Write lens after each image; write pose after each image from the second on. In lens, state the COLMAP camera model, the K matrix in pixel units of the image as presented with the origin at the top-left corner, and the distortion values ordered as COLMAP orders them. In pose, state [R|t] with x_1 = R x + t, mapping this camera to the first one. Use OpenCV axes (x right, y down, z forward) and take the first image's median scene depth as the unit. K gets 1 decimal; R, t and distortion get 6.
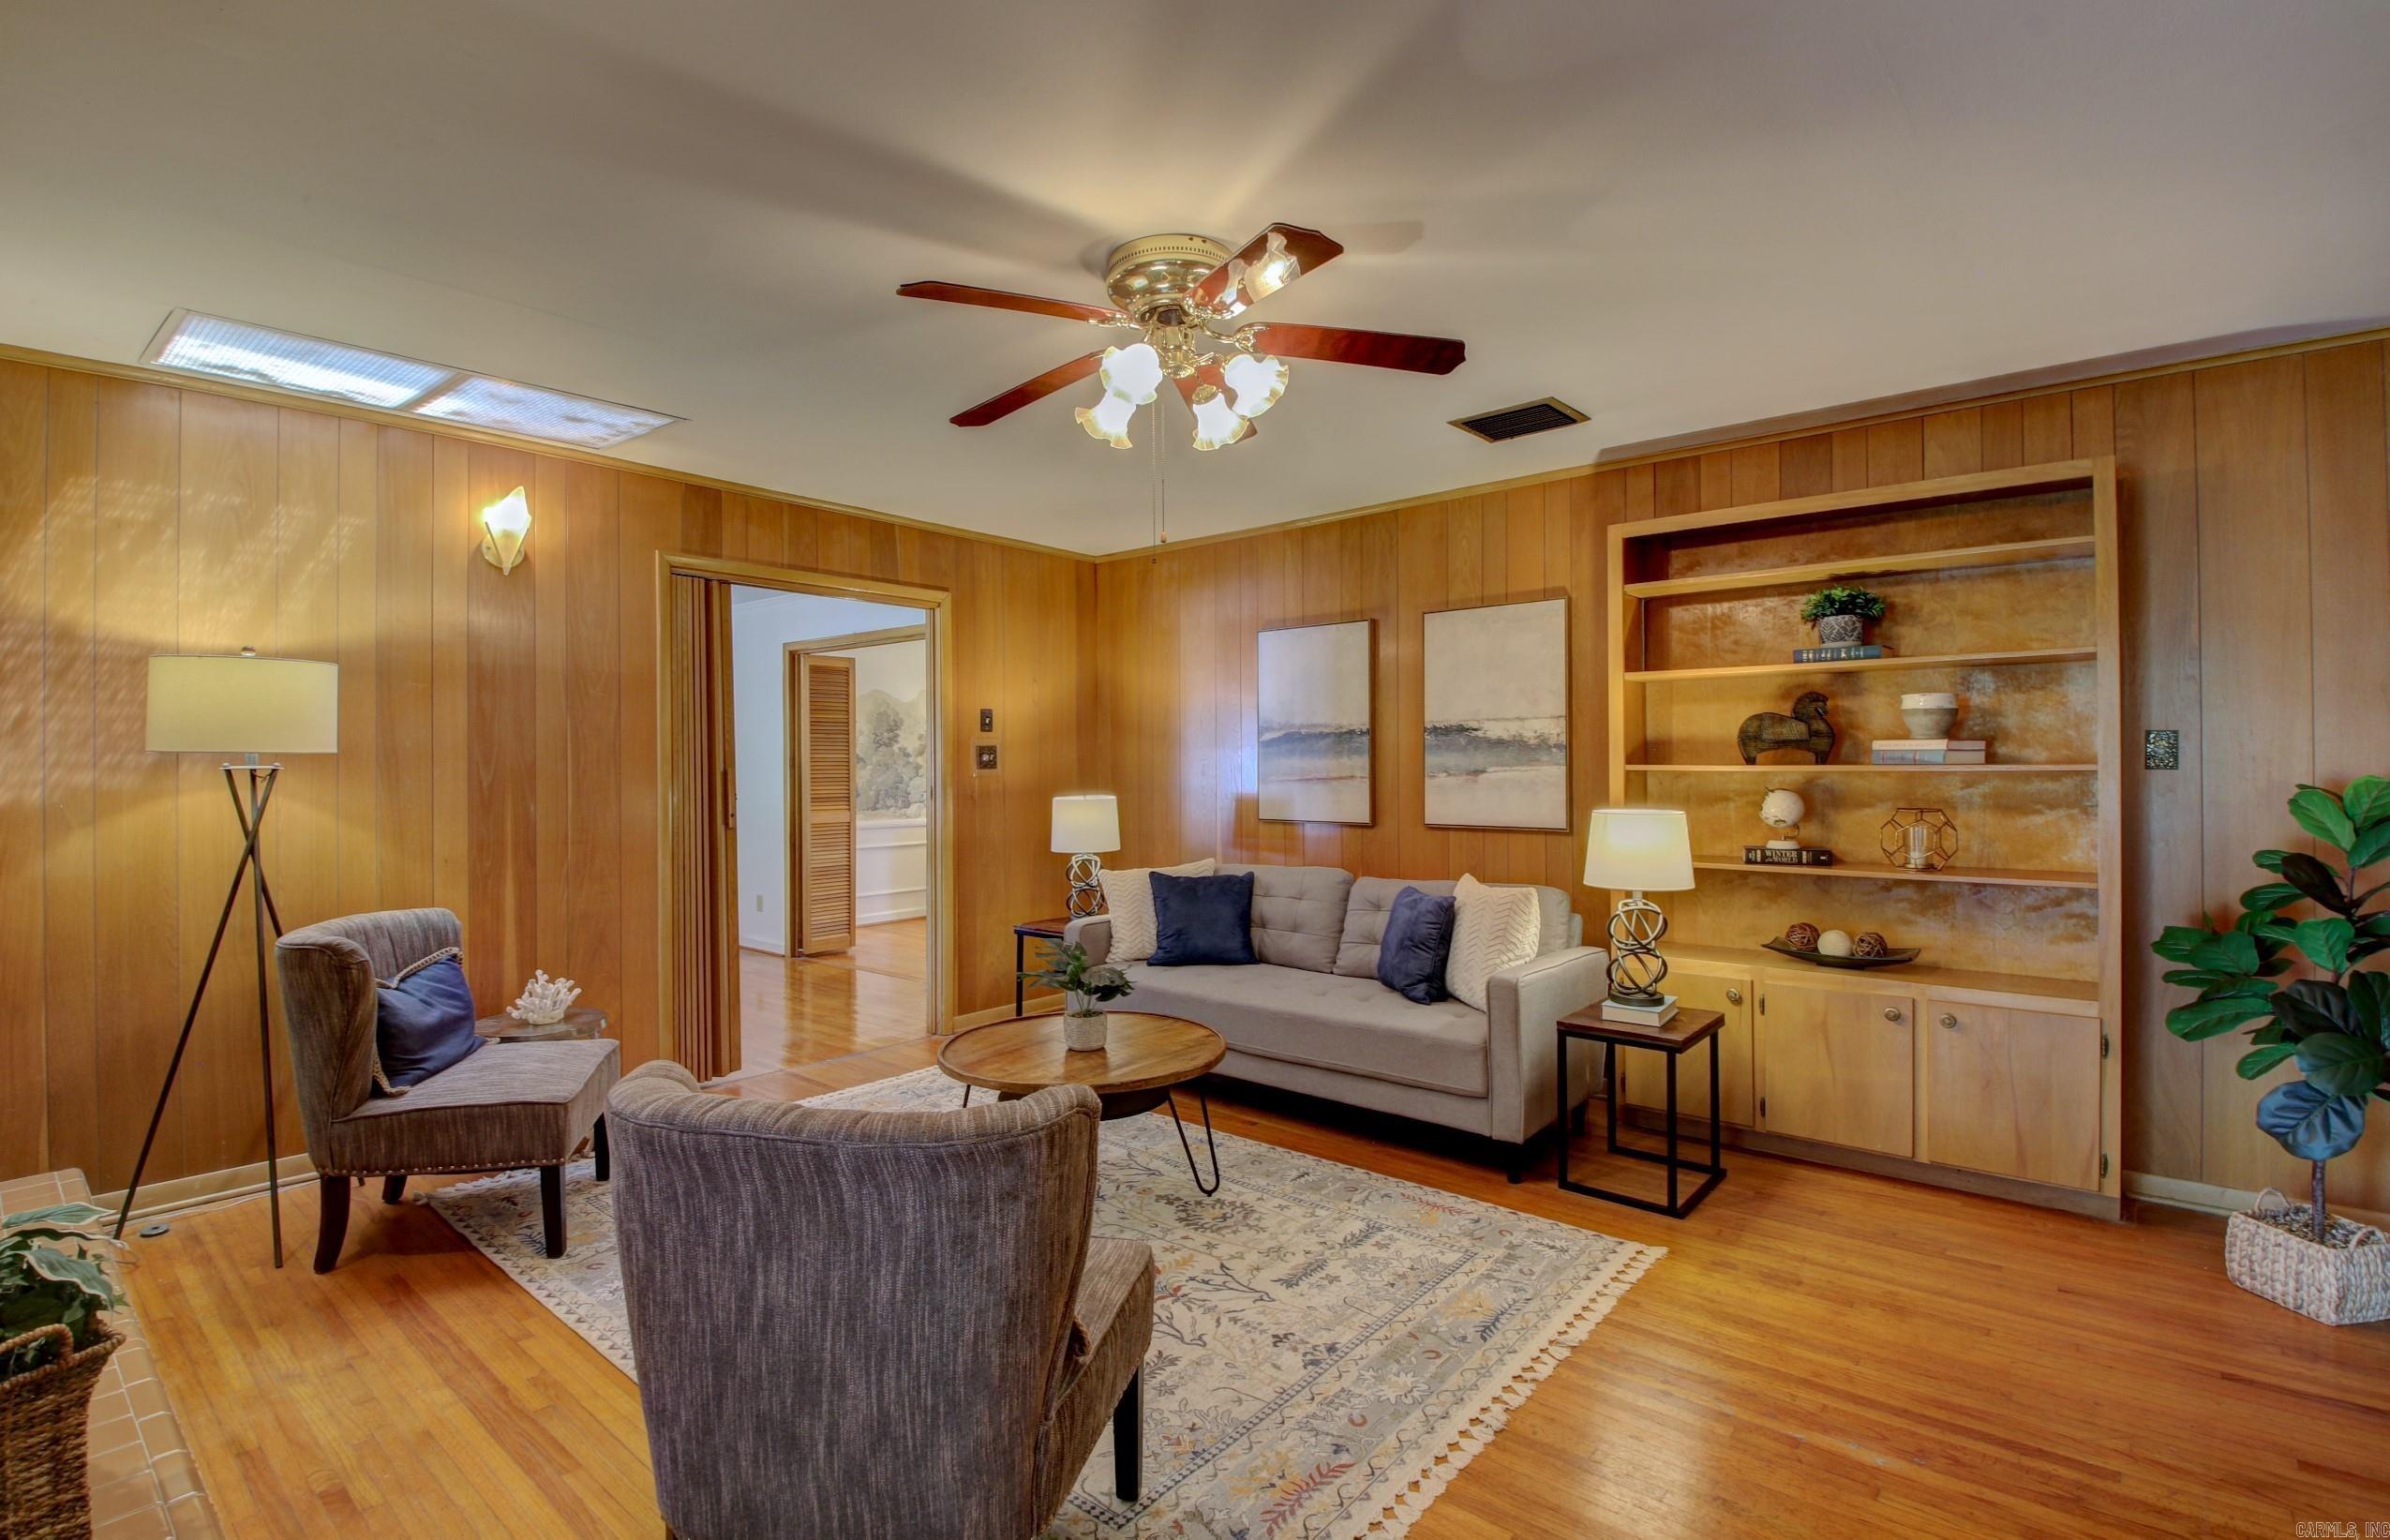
lens RADIAL K [[1109.4, 0, 1210.8], [0, 1109.4, 767.3], [0, 0, 1]] dist [0.002840, -0.016004]
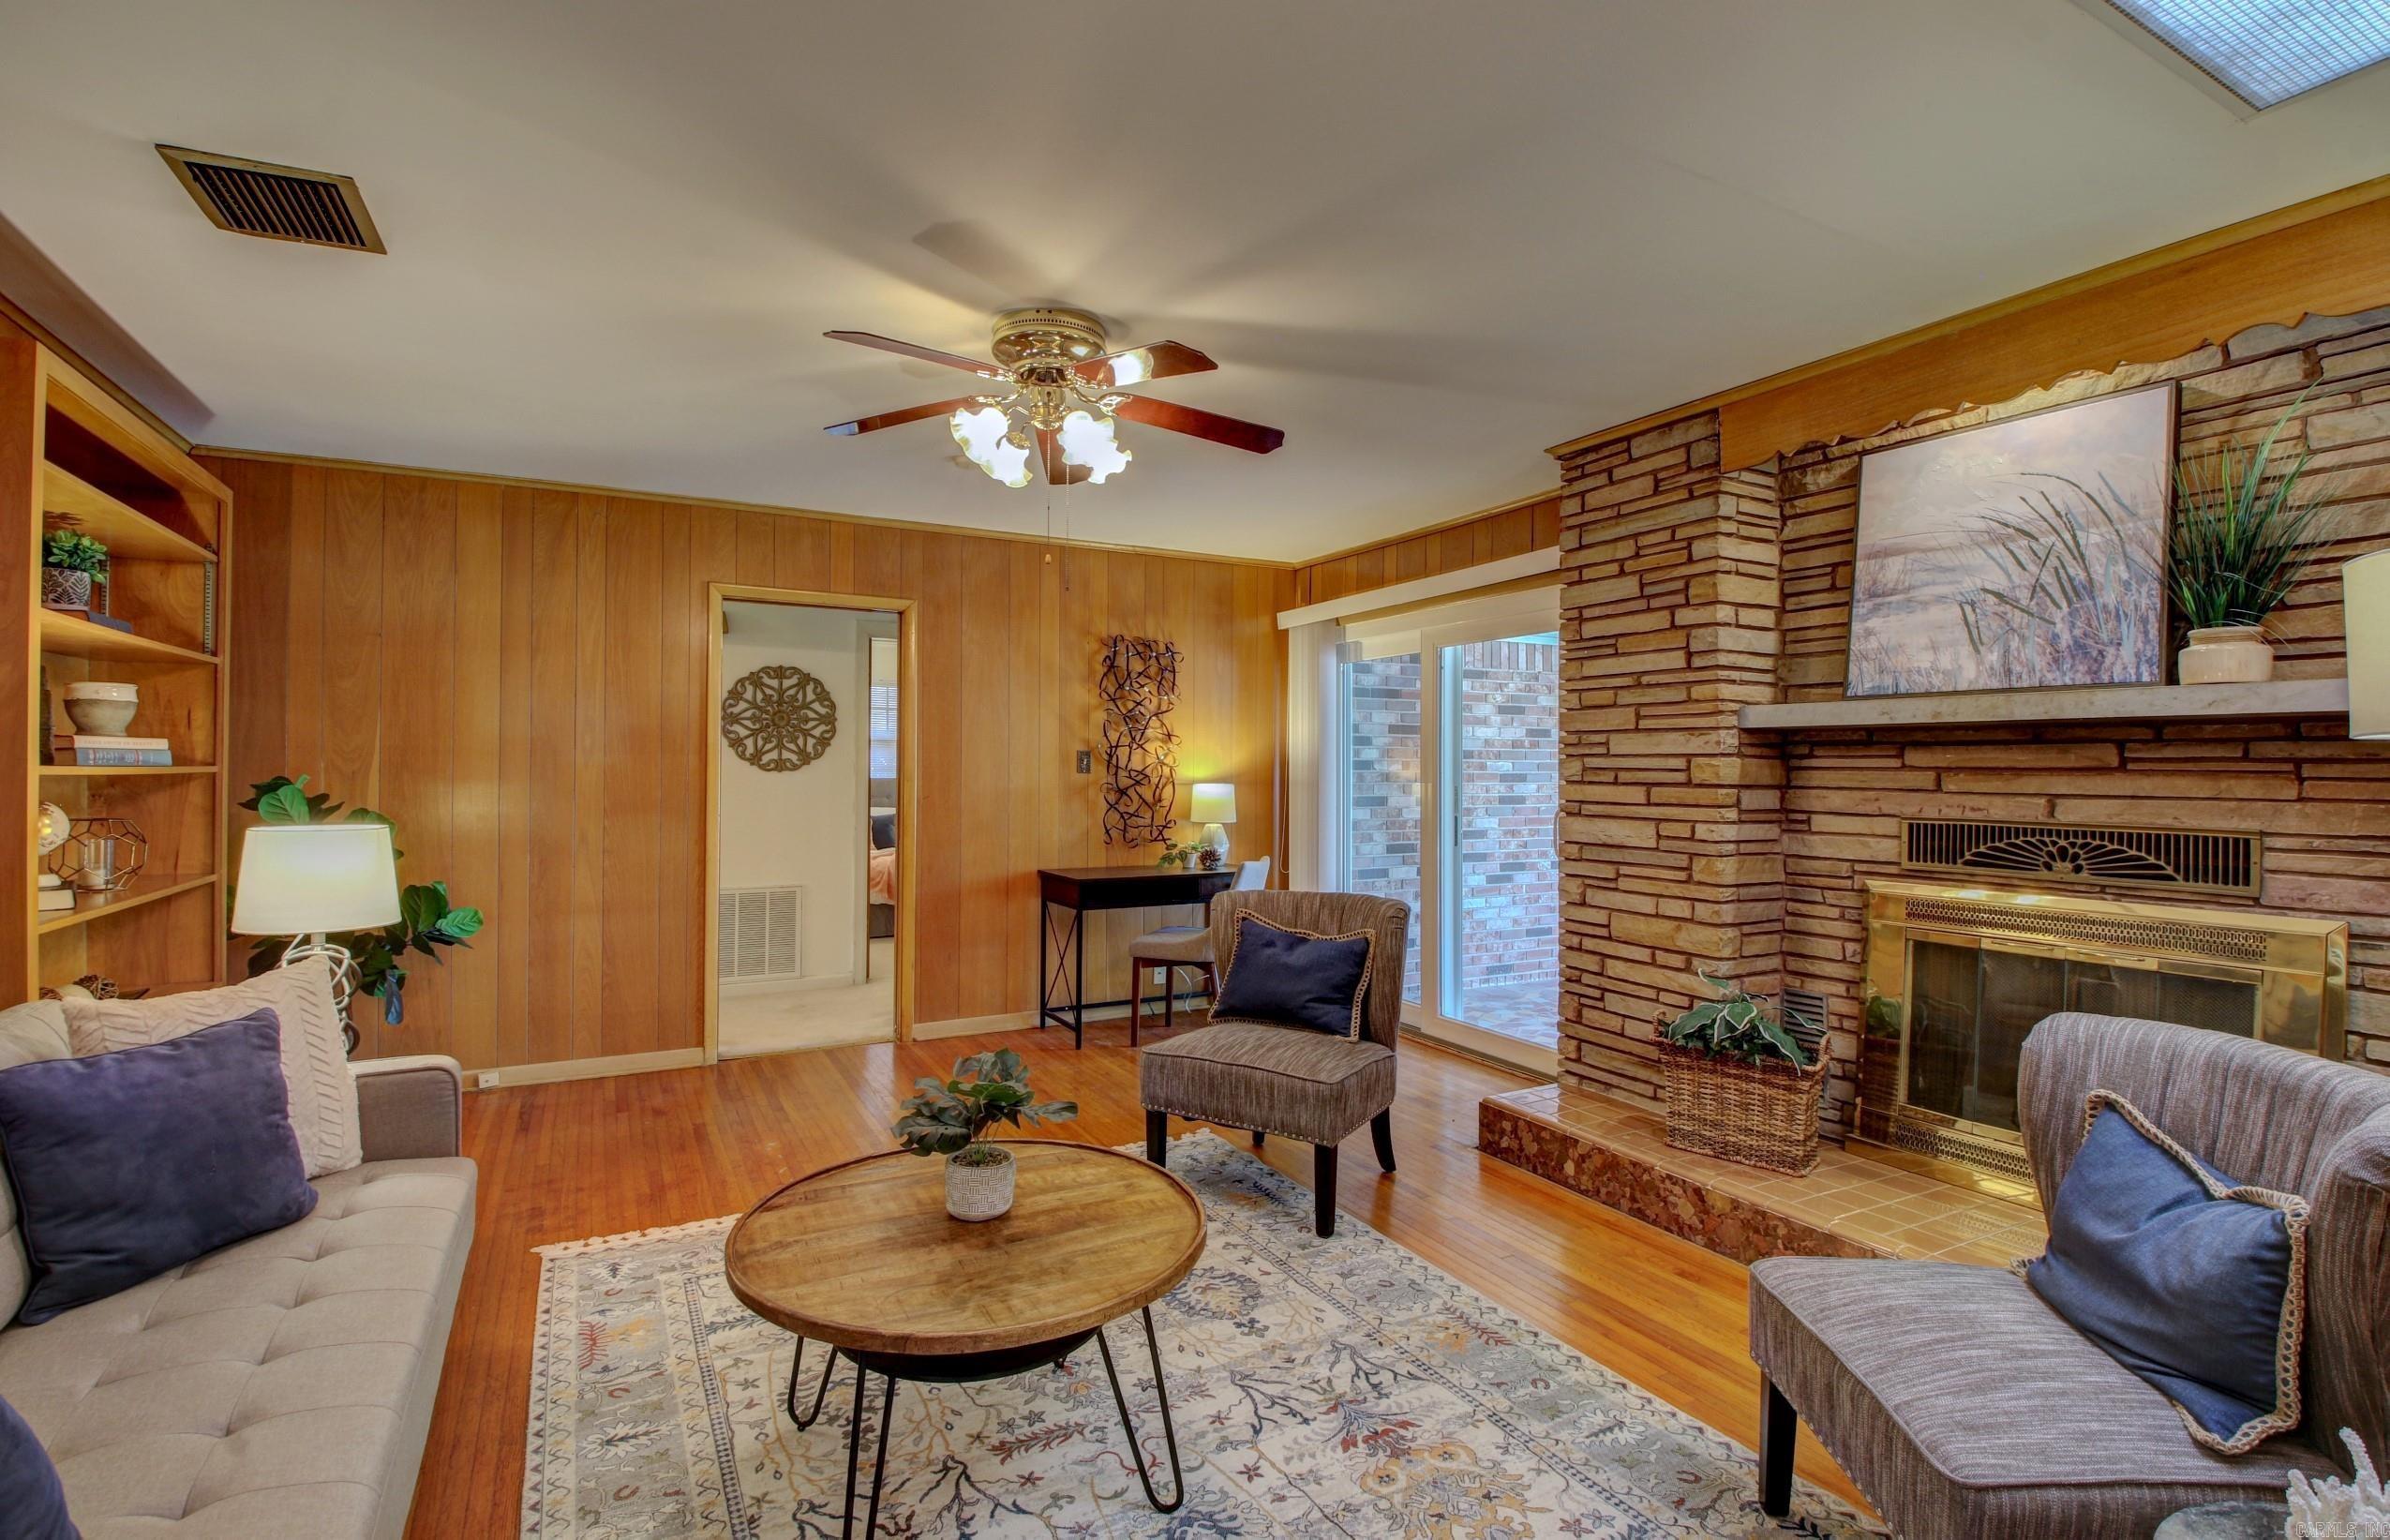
lens RADIAL K [[1109.4, 0, 1205.6], [0, 1109.4, 773.6], [0, 0, 1]] dist [0.002840, -0.016004]
pose [[-0.932392, 0.000007, 0.361449, -0.459782], [0.001709, 0.999989, 0.004387, 0.003283], [-0.361445, 0.004708, -0.932381, 1.536292]]
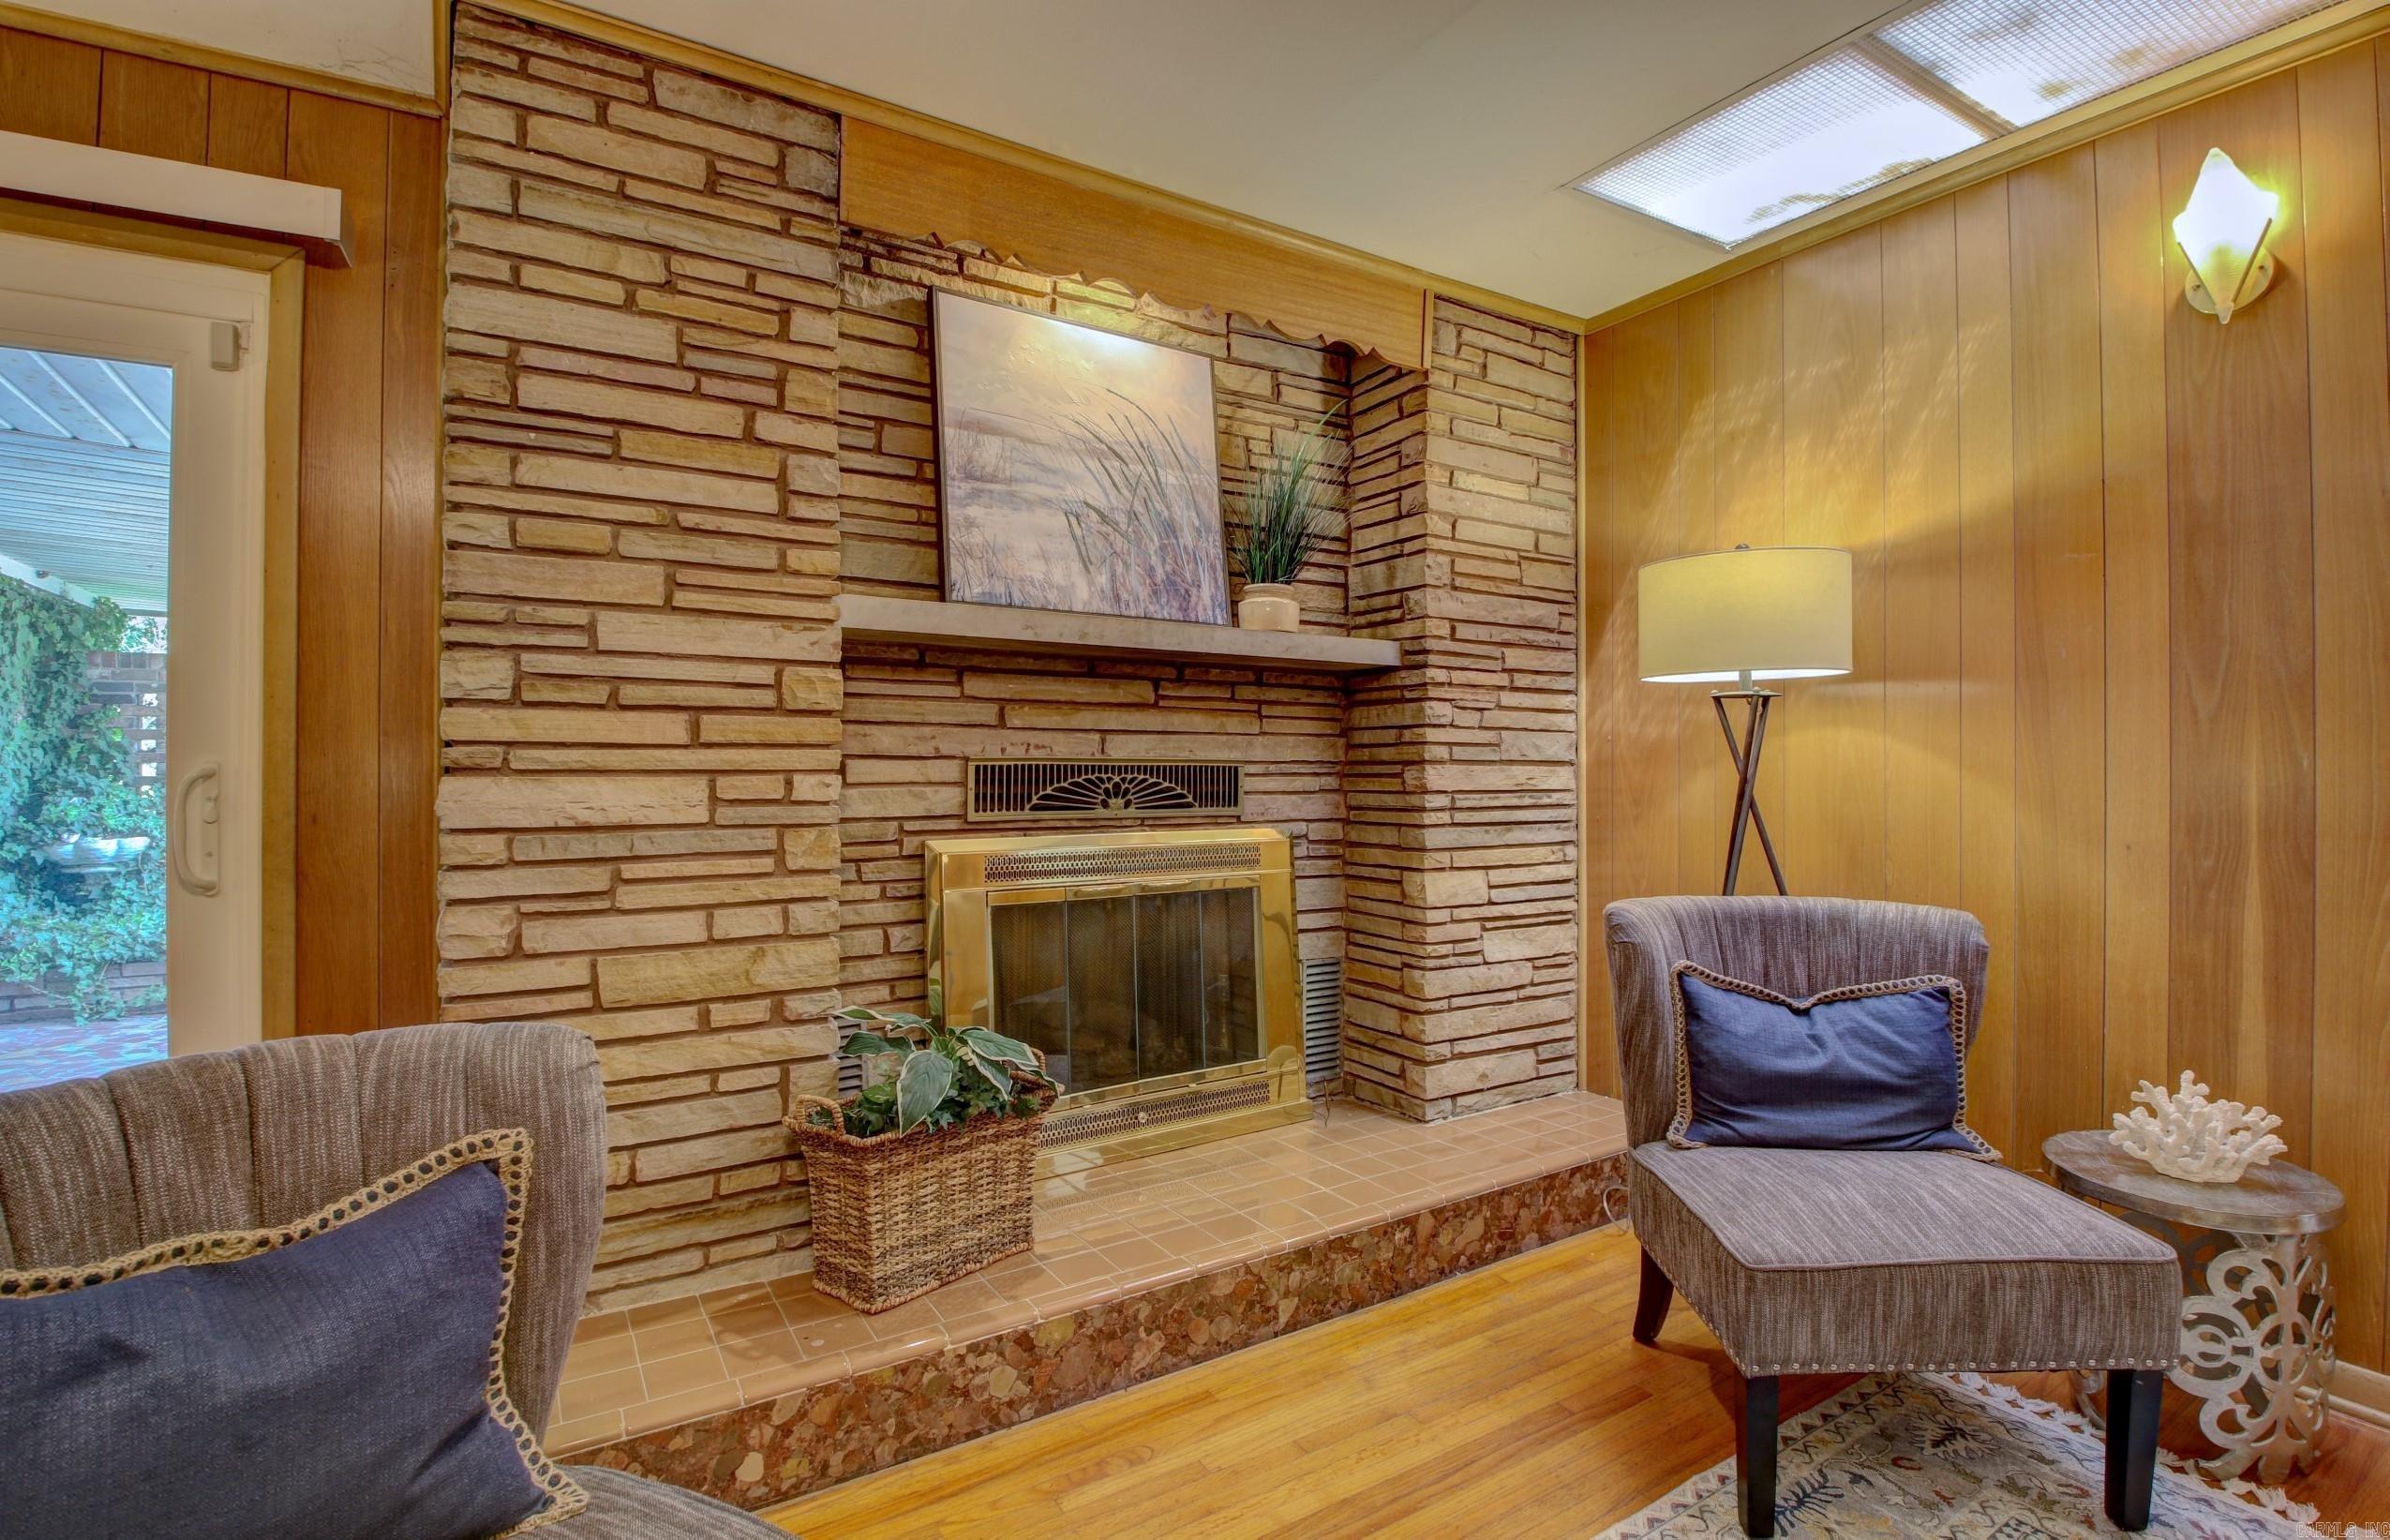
lens RADIAL K [[1109.4, 0, 1169.1], [0, 1109.4, 757.8], [0, 0, 1]] dist [0.002840, -0.016004]
pose [[-0.310713, 0.001893, -0.950502, 0.027593], [-0.005240, 0.999979, 0.003704, 0.042679], [0.950489, 0.006131, -0.310697, 0.789605]]
